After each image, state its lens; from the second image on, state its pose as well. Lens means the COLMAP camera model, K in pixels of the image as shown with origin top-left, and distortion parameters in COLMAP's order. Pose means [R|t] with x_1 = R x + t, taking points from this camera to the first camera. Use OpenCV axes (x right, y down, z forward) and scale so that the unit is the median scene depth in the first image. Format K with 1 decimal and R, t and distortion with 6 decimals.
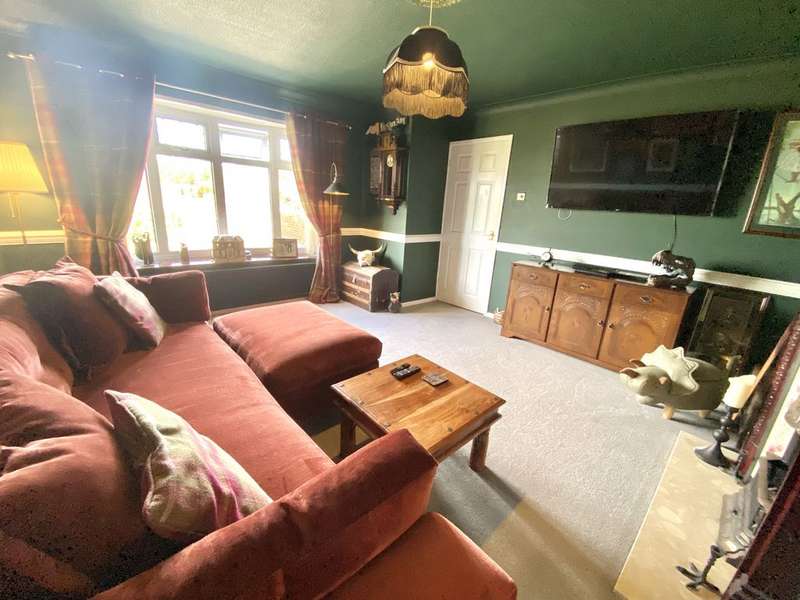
lens RADIAL K [[324.1, 0, 398.7], [0, 324.1, 301.5], [0, 0, 1]] dist [0.031463, -0.027860]
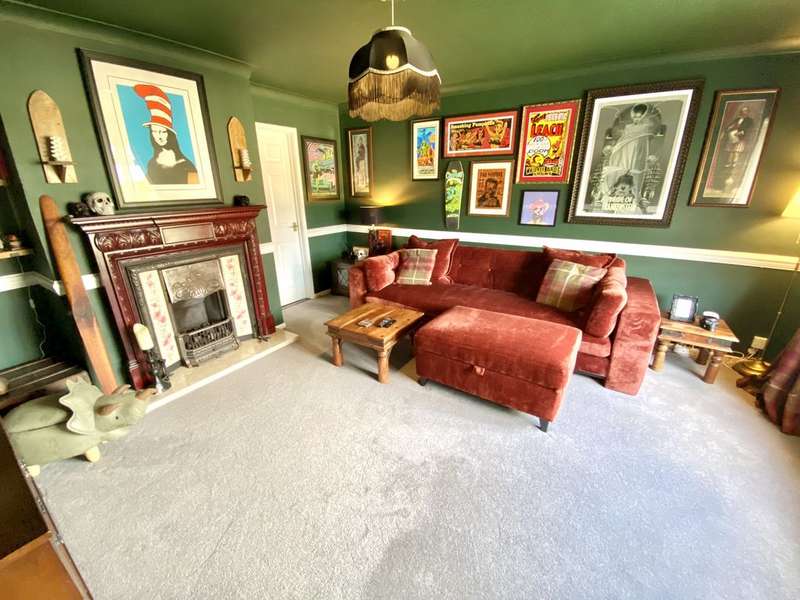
lens RADIAL K [[324.1, 0, 398.7], [0, 324.1, 301.5], [0, 0, 1]] dist [0.031463, -0.027860]
pose [[-0.965100, 0.044021, -0.258155, 0.170414], [-0.116201, 0.811431, 0.572780, -0.356755], [0.234689, 0.582788, -0.777997, 1.046139]]
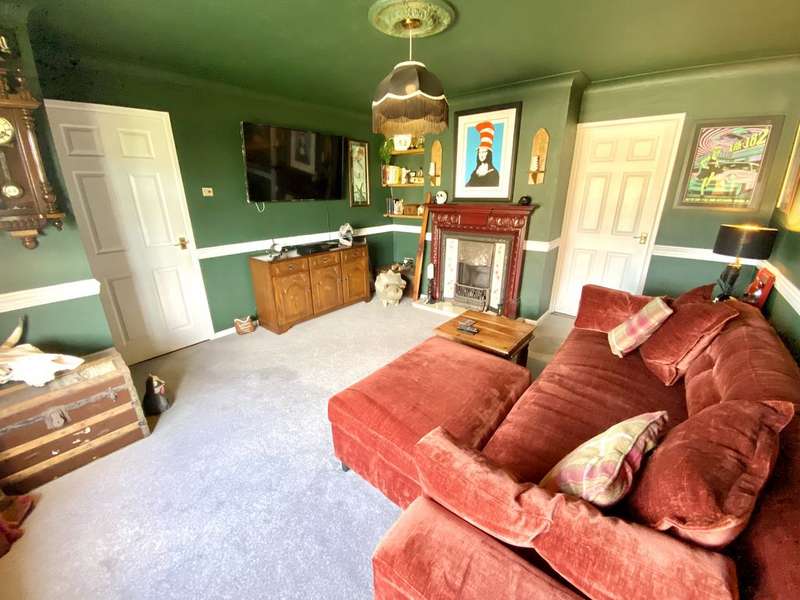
lens RADIAL K [[324.1, 0, 398.7], [0, 324.1, 301.5], [0, 0, 1]] dist [0.031463, -0.027860]
pose [[-0.151677, -0.374662, 0.914670, -0.597911], [0.277861, 0.871899, 0.403219, -0.277527], [-0.948571, 0.315310, -0.028143, 0.640815]]
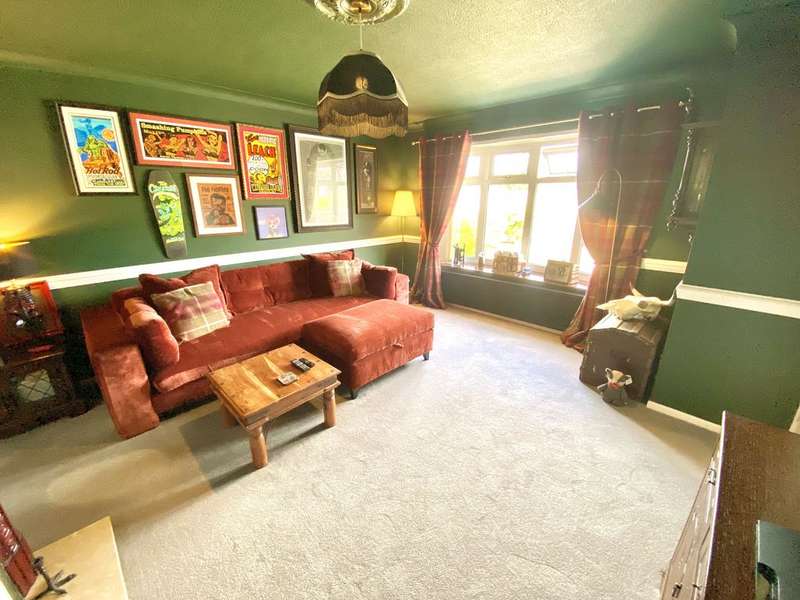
lens RADIAL K [[324.1, 0, 398.7], [0, 324.1, 301.5], [0, 0, 1]] dist [0.031463, -0.027860]
pose [[0.049930, 0.252390, -0.966337, 0.580284], [-0.279660, 0.932372, 0.229069, -0.195275], [0.958800, 0.258808, 0.117136, 0.570239]]
